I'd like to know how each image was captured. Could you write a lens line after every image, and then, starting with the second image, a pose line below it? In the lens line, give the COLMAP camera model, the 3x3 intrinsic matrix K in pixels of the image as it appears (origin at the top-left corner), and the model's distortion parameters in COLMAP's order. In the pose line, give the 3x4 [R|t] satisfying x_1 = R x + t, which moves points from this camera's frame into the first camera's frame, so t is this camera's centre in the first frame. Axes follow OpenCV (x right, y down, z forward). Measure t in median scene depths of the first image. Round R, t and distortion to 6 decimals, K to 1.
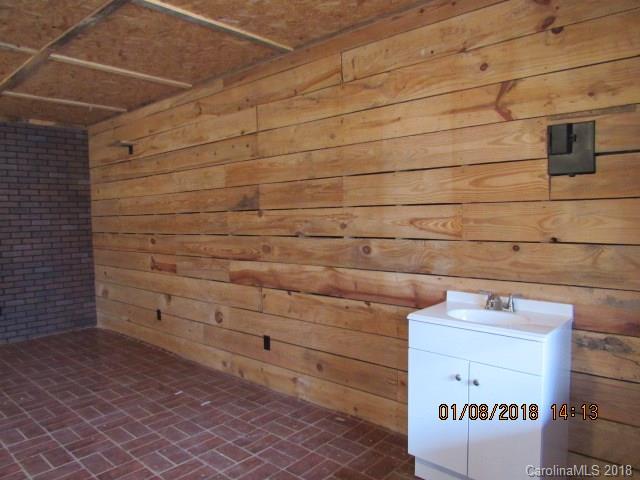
lens RADIAL K [[460.4, 0, 320.0], [0, 460.4, 240.0], [0, 0, 1]] dist [-0.032568, 0.007422]
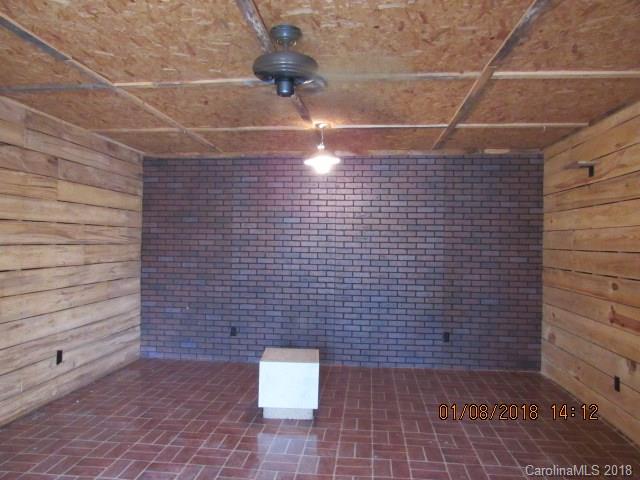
lens RADIAL K [[460.4, 0, 320.0], [0, 460.4, 240.0], [0, 0, 1]] dist [-0.032568, 0.007422]
pose [[0.587238, 0.027001, -0.808964, -0.037238], [-0.070038, 0.997390, -0.017551, -0.026541], [0.806378, 0.066965, 0.587597, 0.140441]]
